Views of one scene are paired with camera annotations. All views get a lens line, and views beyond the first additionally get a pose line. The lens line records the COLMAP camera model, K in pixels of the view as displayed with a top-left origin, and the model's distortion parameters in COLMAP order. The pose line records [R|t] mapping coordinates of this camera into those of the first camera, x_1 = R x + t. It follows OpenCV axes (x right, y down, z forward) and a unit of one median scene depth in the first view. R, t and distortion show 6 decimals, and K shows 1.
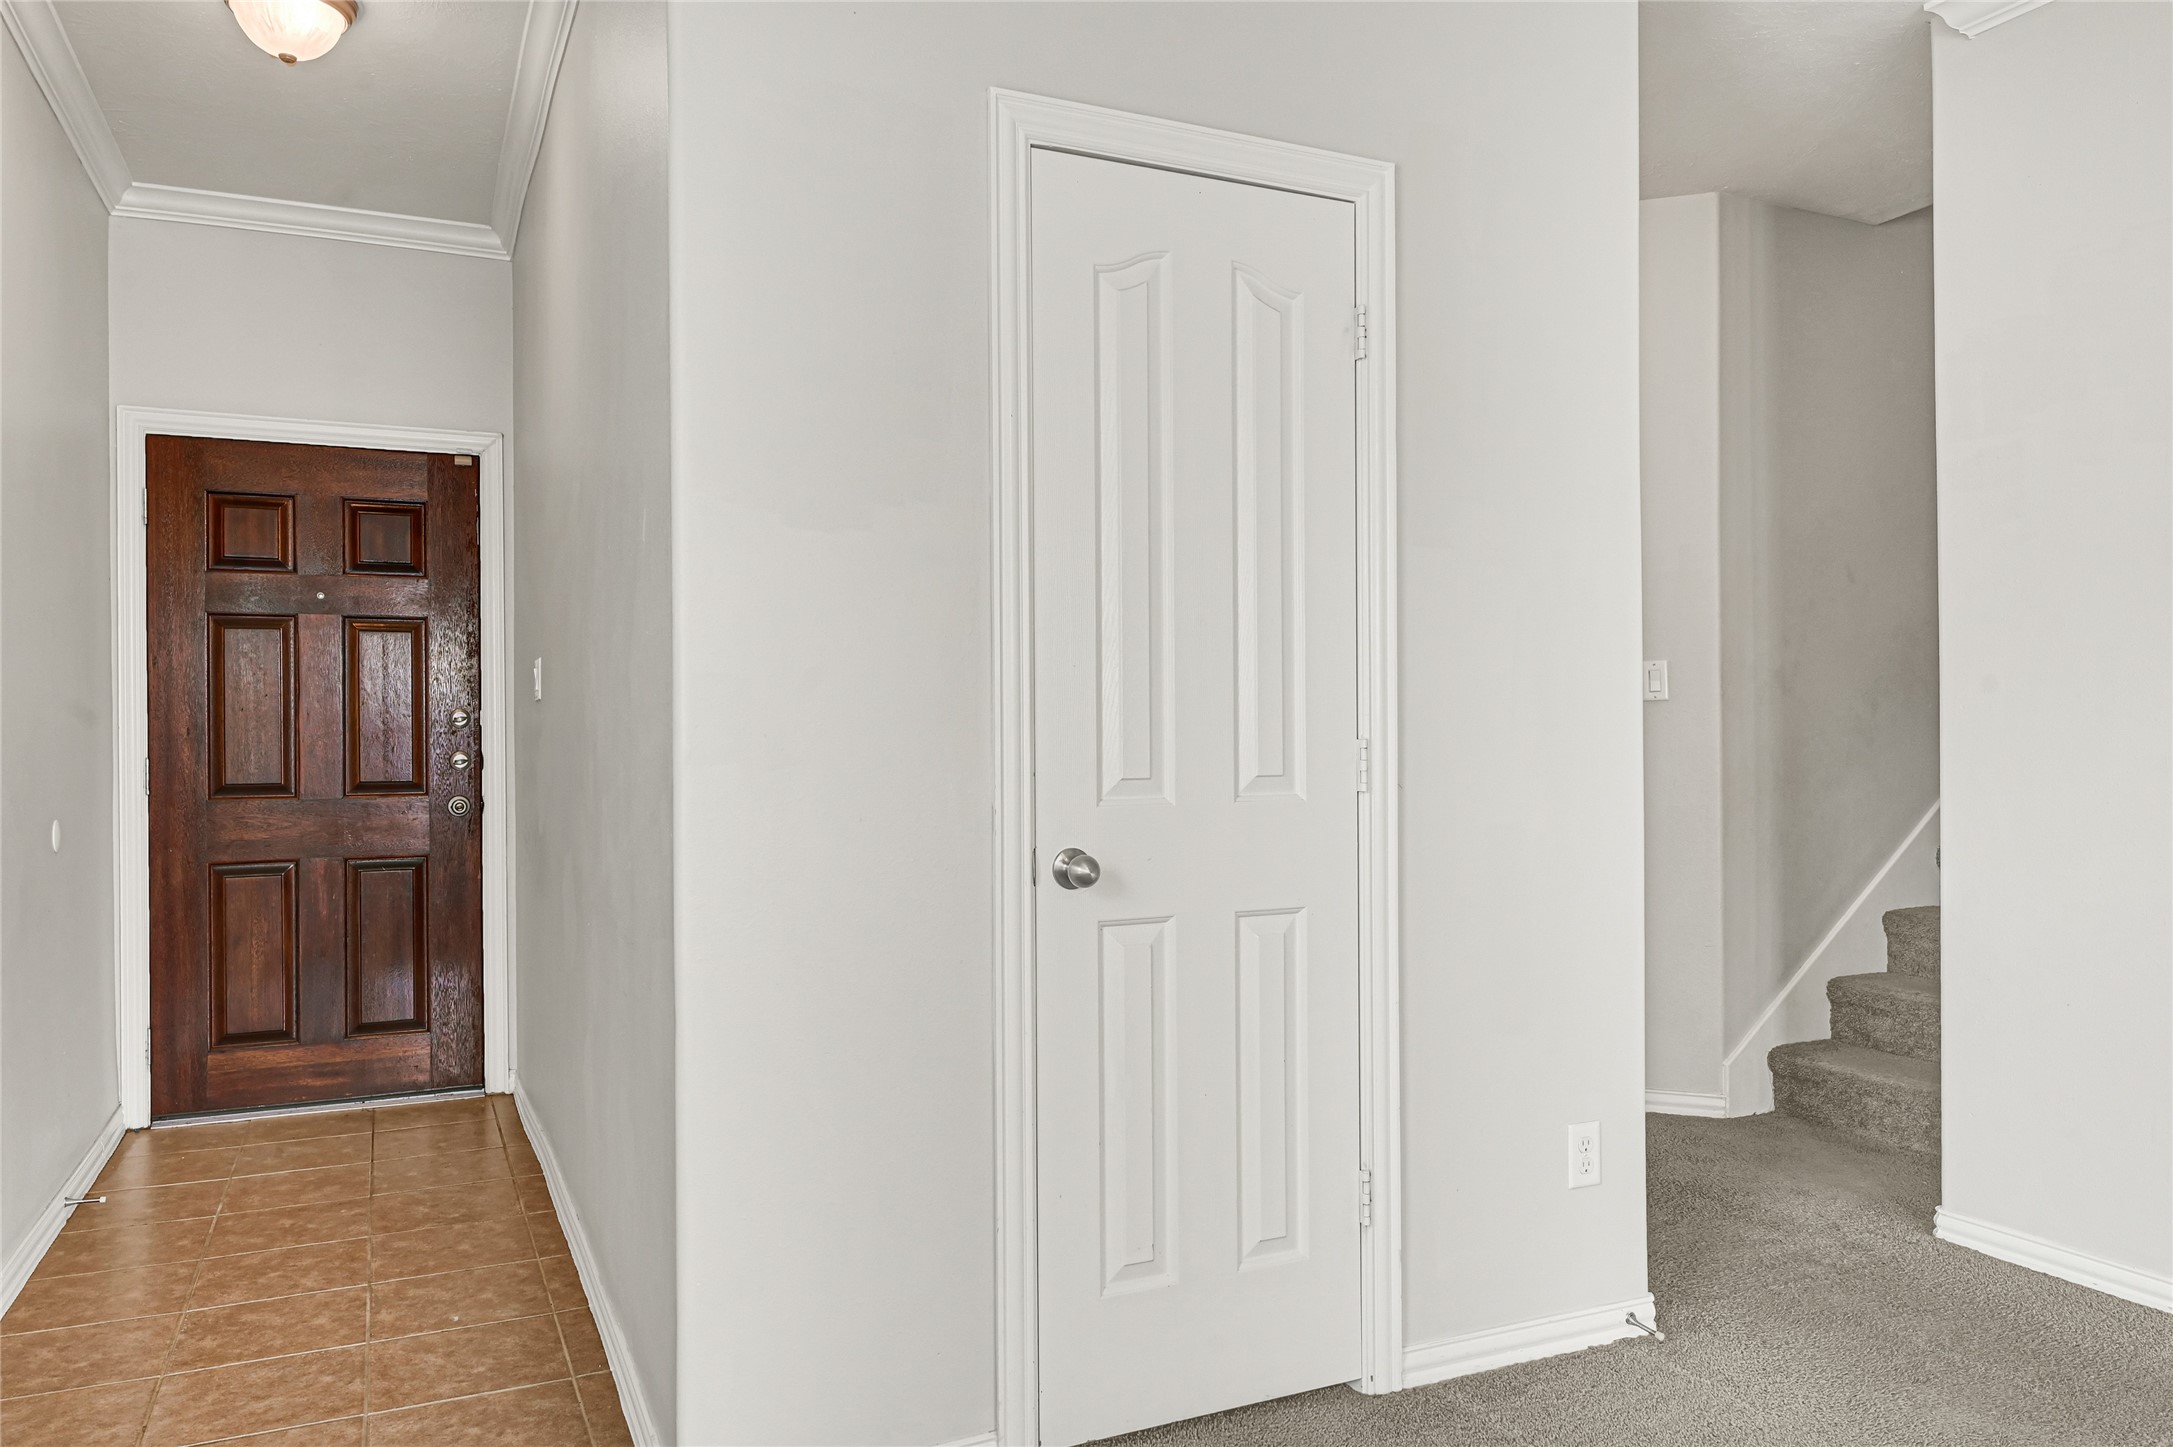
lens RADIAL K [[1471.2, 0, 1090.2], [0, 1471.2, 723.7], [0, 0, 1]] dist [0.007903, 0.000845]
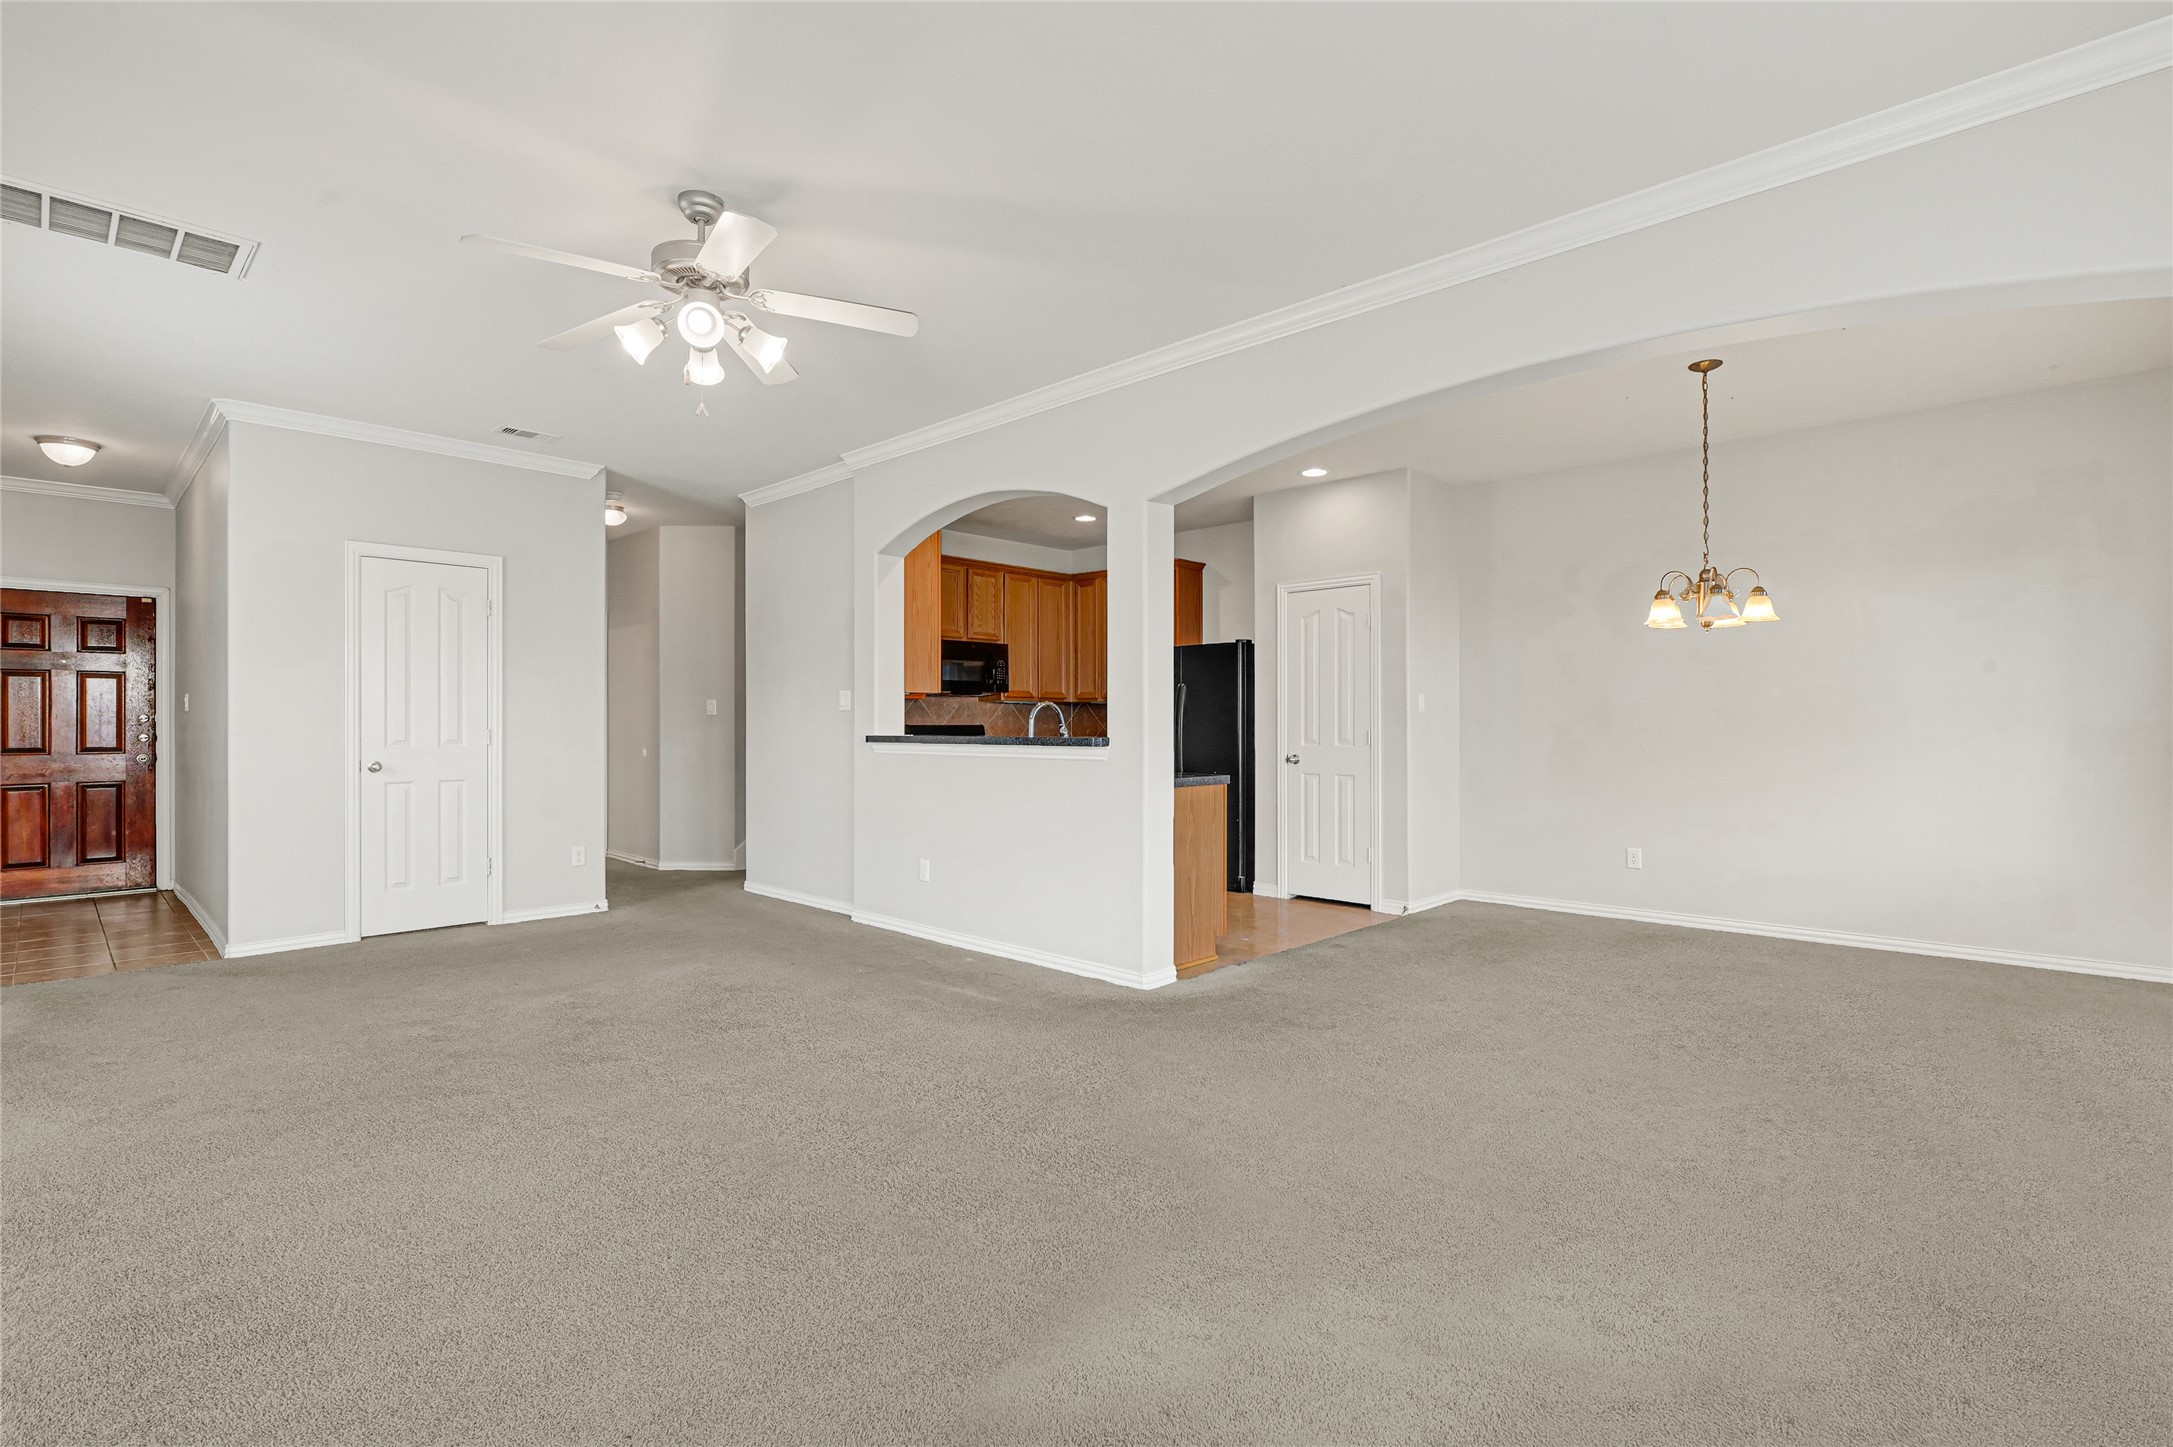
lens RADIAL K [[1011.9, 0, 1085.6], [0, 1011.9, 721.0], [0, 0, 1]] dist [-0.002872, 0.000023]
pose [[0.936710, 0.006445, 0.350047, 0.366862], [-0.007463, 0.999971, 0.001561, -0.012637], [-0.350027, -0.004074, 0.936731, -0.916209]]
